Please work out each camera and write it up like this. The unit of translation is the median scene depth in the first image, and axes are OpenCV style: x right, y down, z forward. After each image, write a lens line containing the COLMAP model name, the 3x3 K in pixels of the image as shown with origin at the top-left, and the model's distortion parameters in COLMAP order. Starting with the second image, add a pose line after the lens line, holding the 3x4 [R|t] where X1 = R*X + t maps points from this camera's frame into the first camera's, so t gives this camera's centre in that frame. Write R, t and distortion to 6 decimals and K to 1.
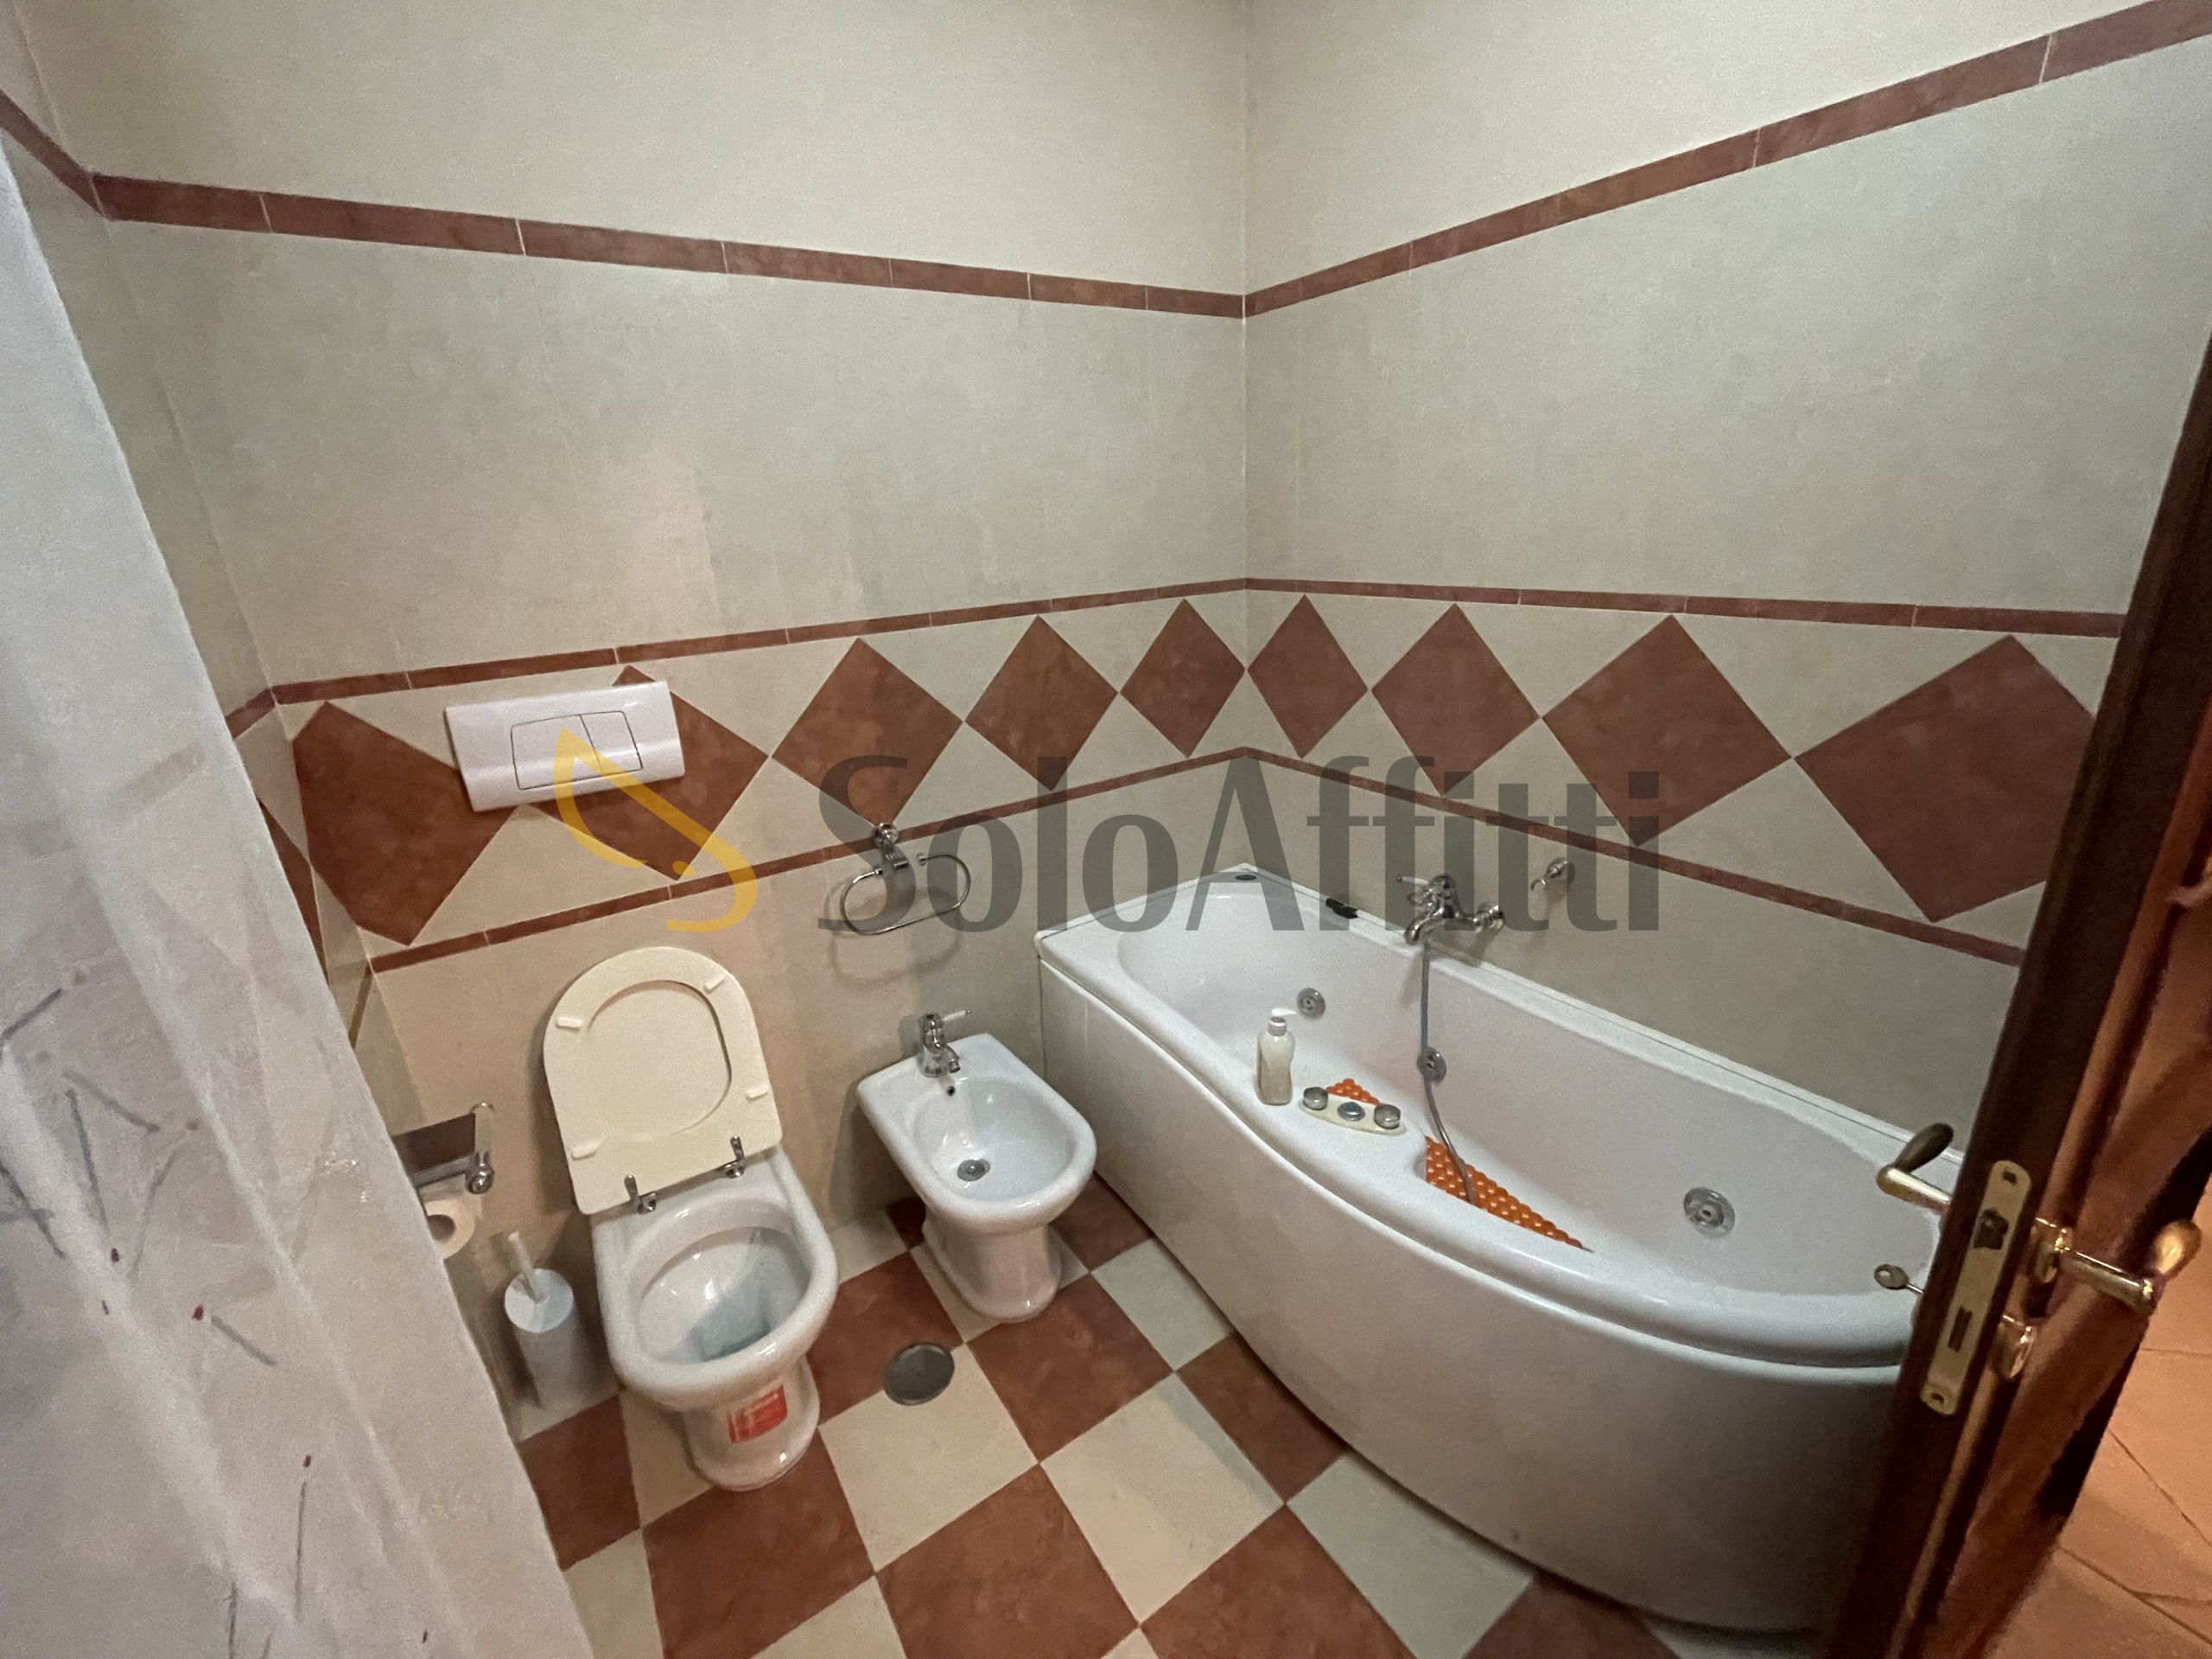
lens RADIAL K [[900.8, 0, 1103.5], [0, 900.8, 797.8], [0, 0, 1]] dist [-0.007651, -0.000251]
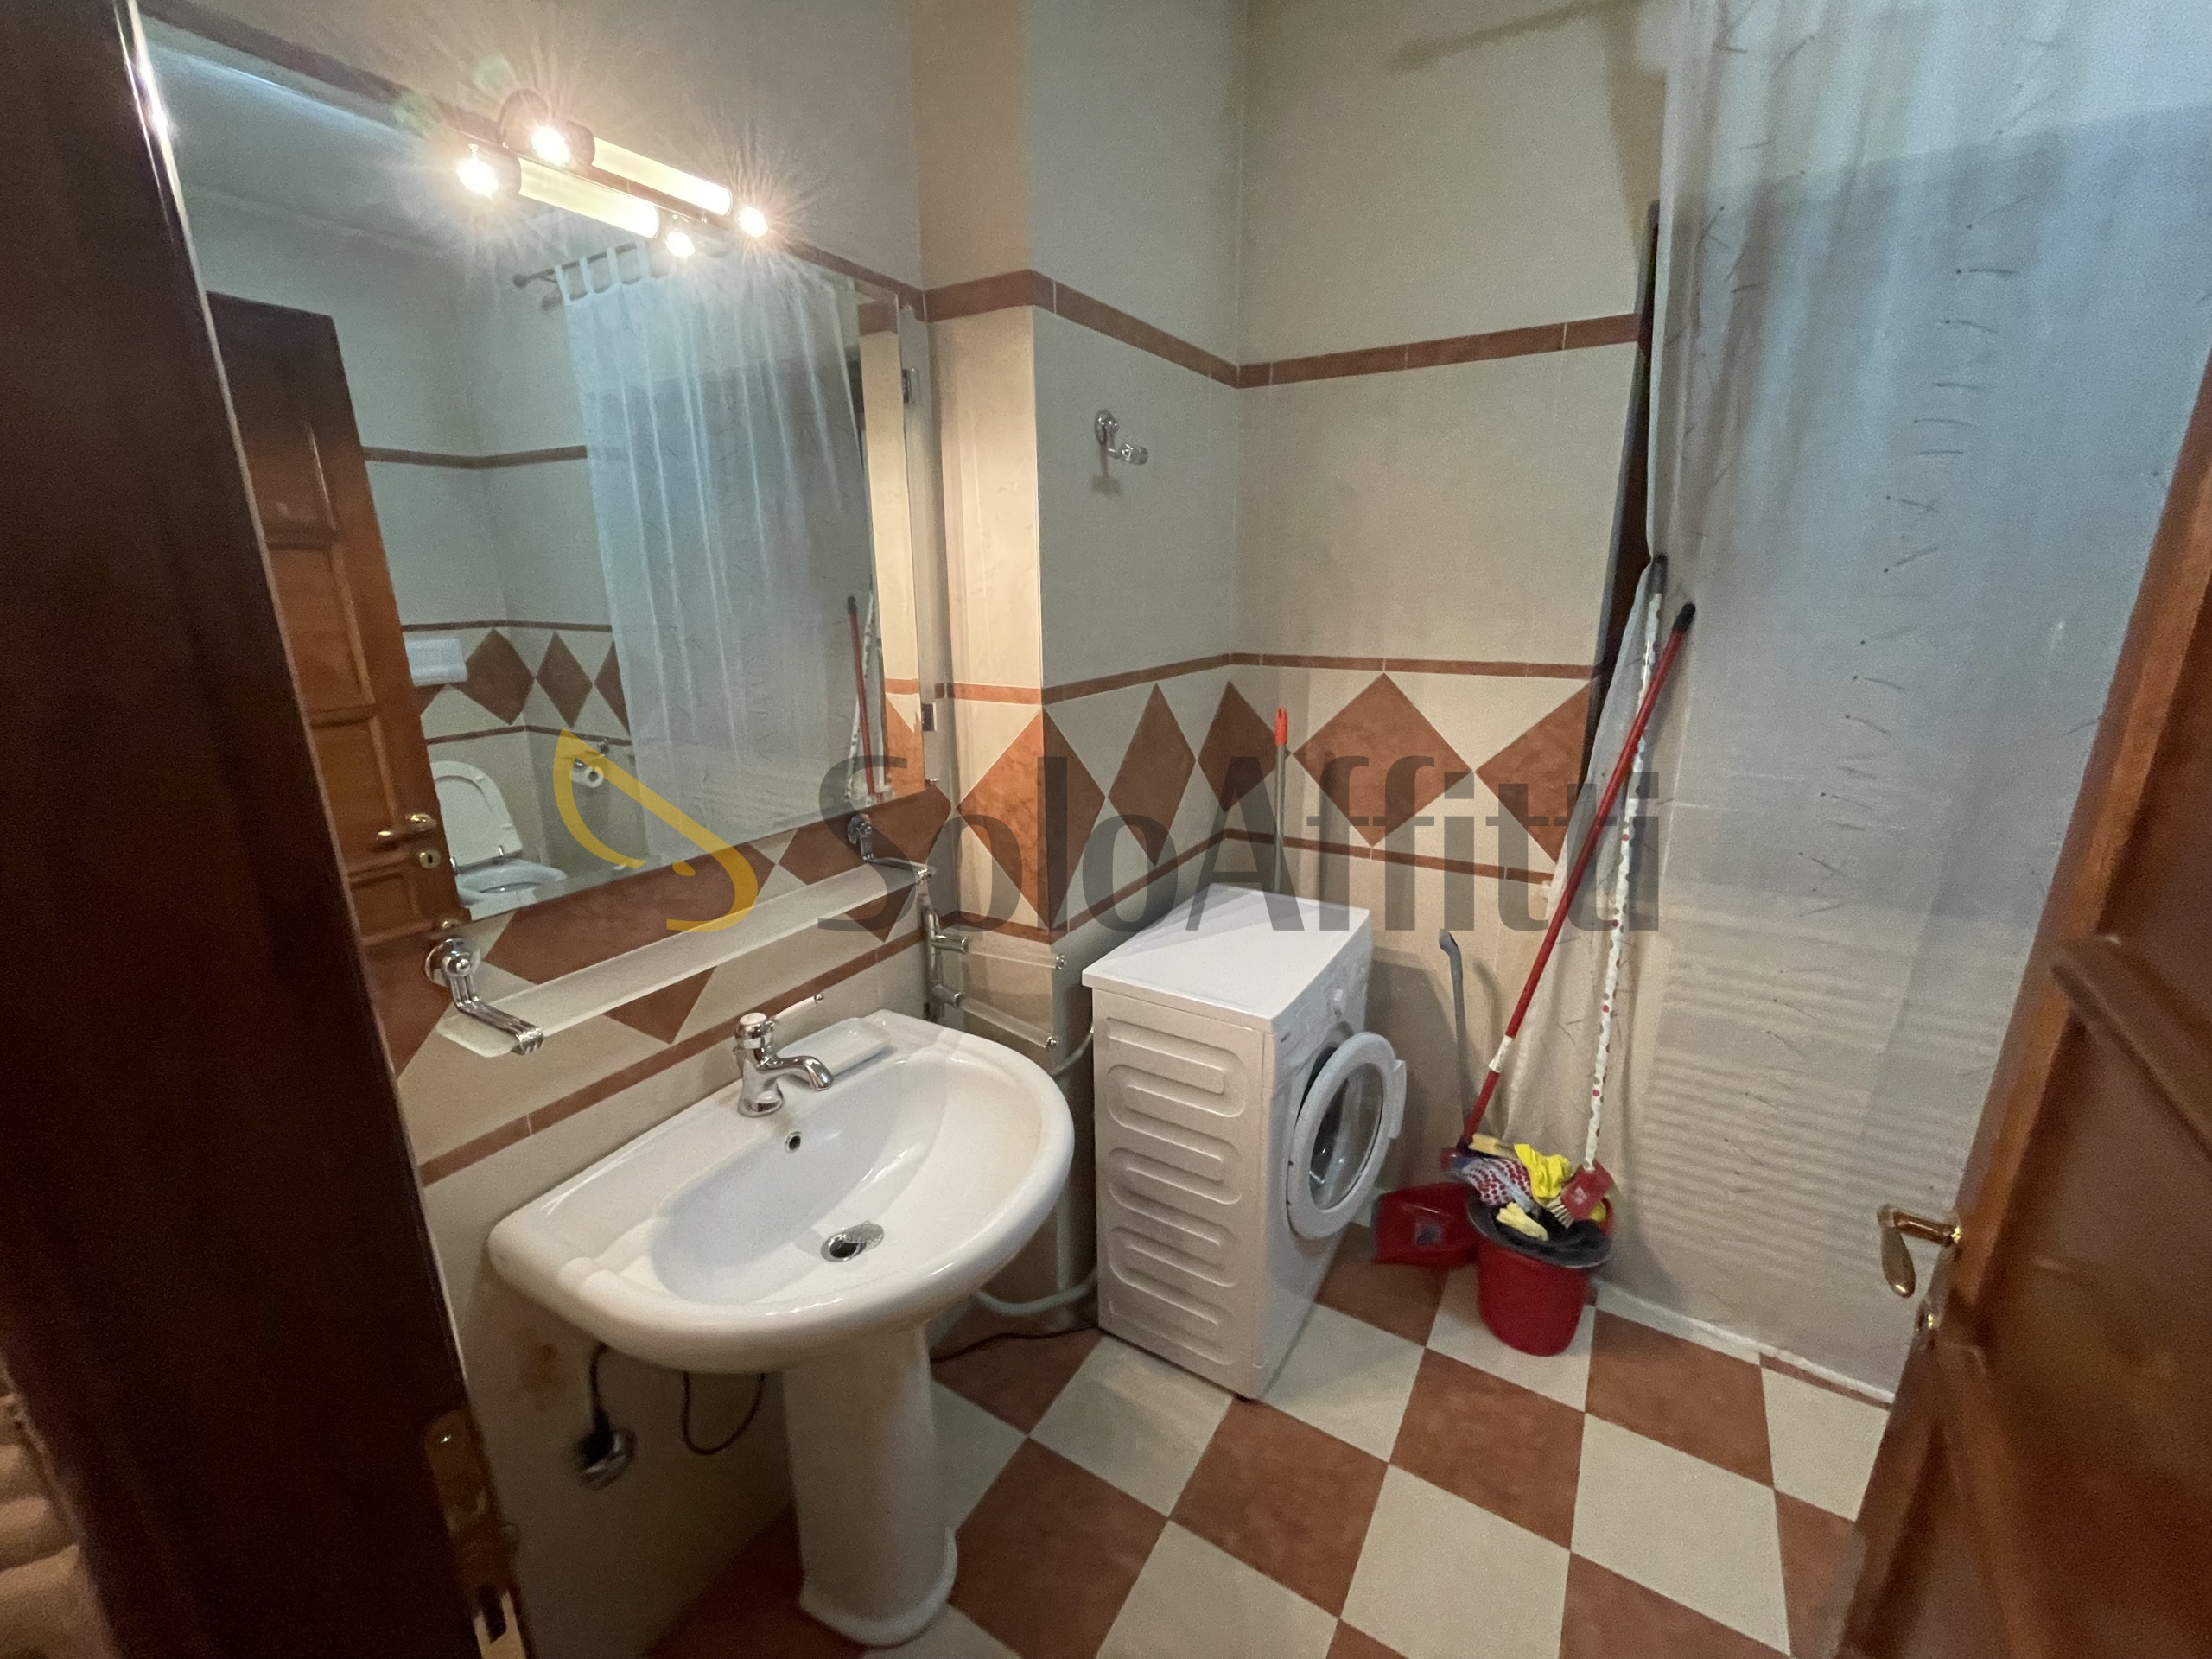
lens RADIAL K [[900.8, 0, 1103.4], [0, 900.8, 832.2], [0, 0, 1]] dist [-0.007651, -0.000251]
pose [[0.897041, -0.063261, 0.437396, -0.438480], [0.078738, 0.996745, -0.017320, -0.032448], [-0.434876, 0.049976, 0.899102, 0.179647]]
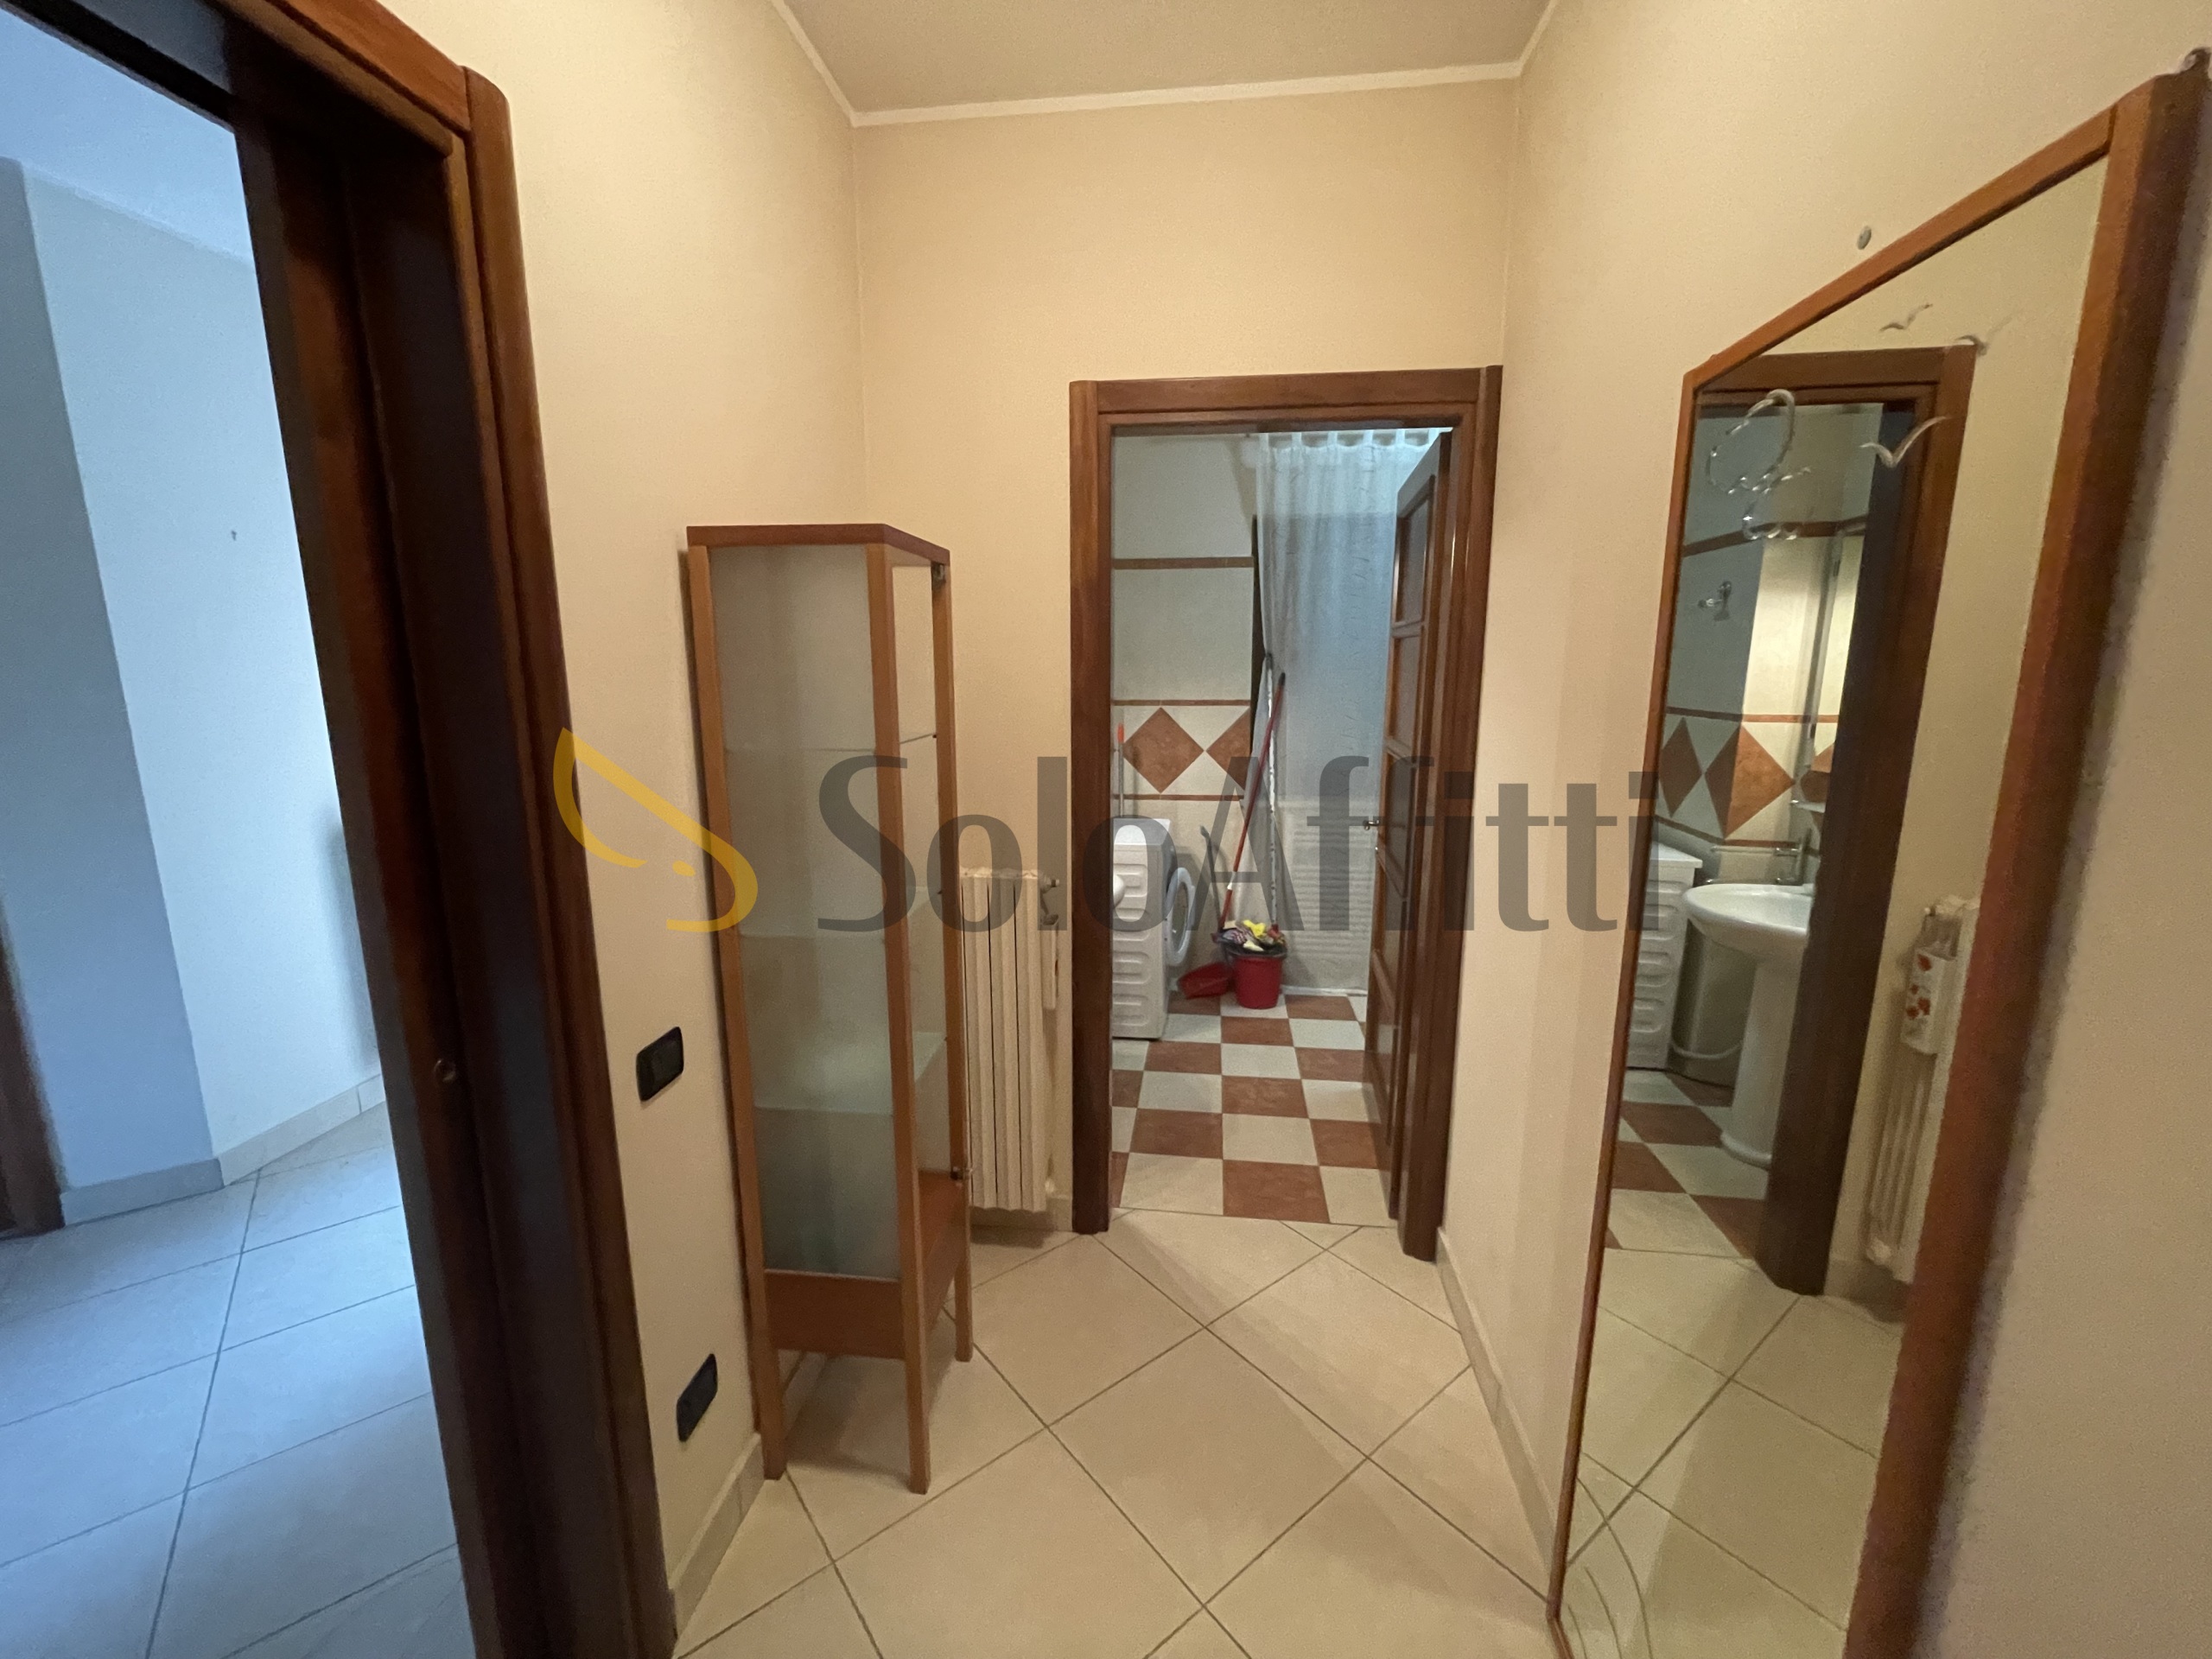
lens RADIAL K [[900.8, 0, 1112.9], [0, 900.8, 831.6], [0, 0, 1]] dist [-0.007651, -0.000251]
pose [[0.636899, -0.080492, 0.766734, -1.559936], [0.184972, 0.981439, -0.050617, 0.199153], [-0.748429, 0.174062, 0.639967, -0.338242]]
